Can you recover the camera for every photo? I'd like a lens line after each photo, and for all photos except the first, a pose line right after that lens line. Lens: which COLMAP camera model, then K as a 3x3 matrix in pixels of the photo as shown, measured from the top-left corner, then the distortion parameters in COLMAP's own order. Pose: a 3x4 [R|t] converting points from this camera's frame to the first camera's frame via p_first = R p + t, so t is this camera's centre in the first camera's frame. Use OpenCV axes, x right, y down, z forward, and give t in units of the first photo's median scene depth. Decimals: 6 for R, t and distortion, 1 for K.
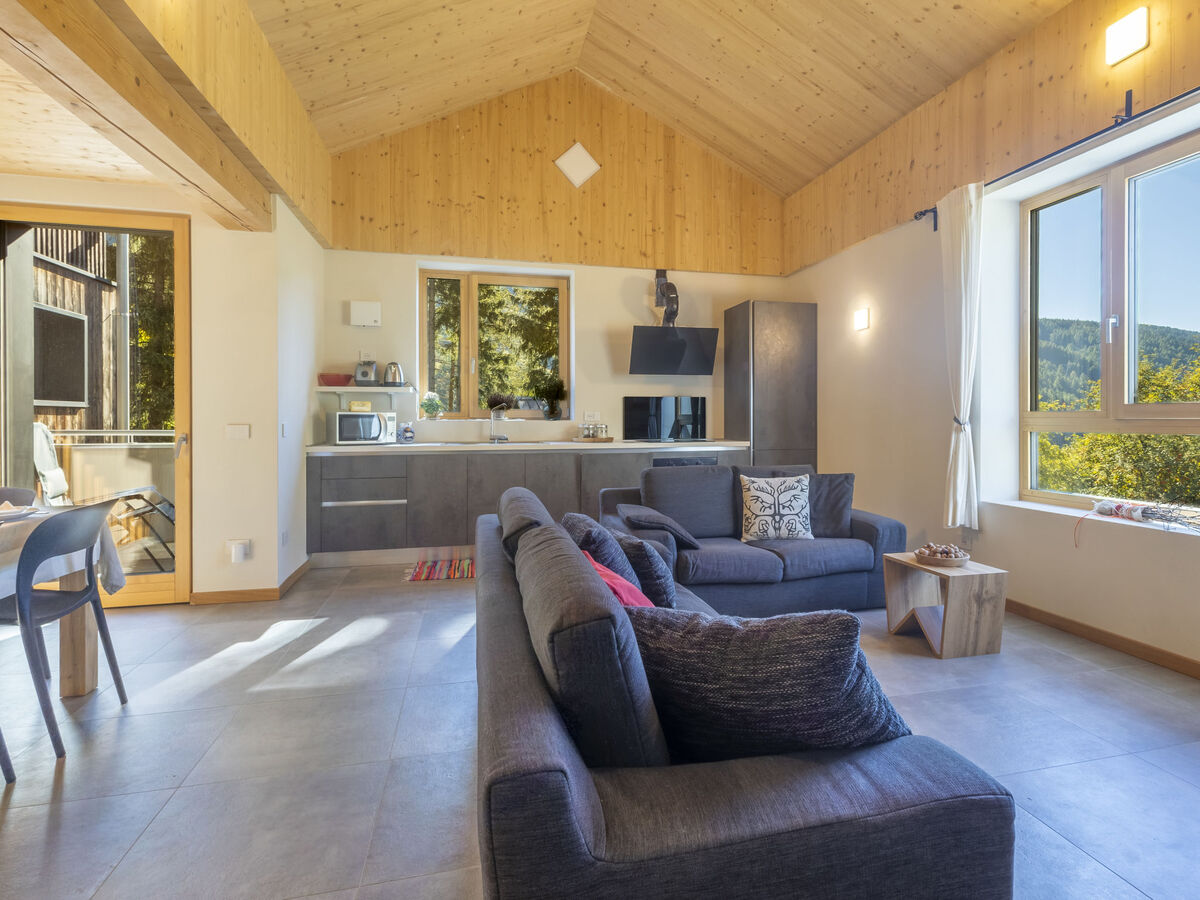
lens RADIAL K [[645.5, 0, 632.4], [0, 645.5, 417.5], [0, 0, 1]] dist [0.015691, -0.003461]
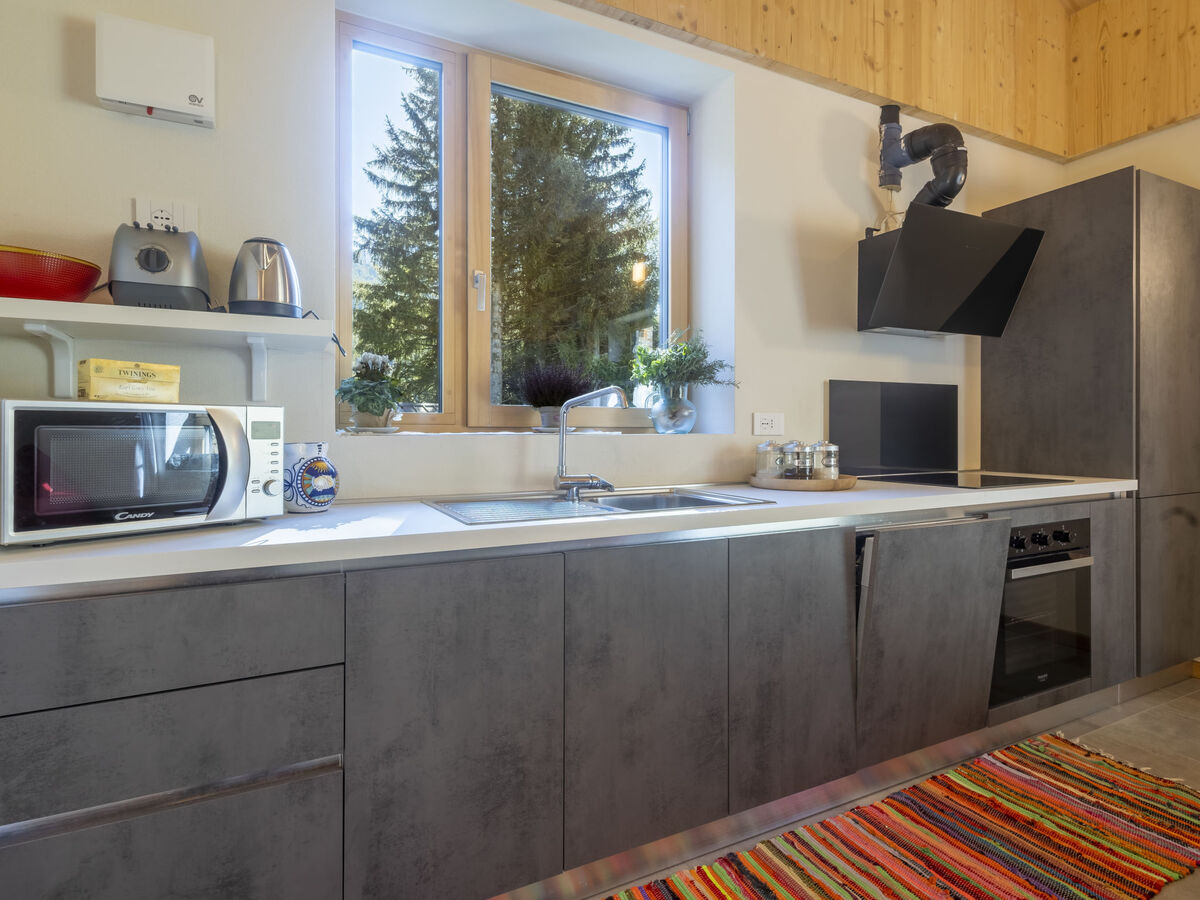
lens RADIAL K [[645.5, 0, 626.9], [0, 645.5, 422.3], [0, 0, 1]] dist [0.015691, -0.003461]
pose [[0.969321, 0.003434, 0.245776, -0.284435], [-0.000079, 0.999907, -0.013659, 0.002949], [-0.245800, 0.013221, 0.969230, 0.679401]]
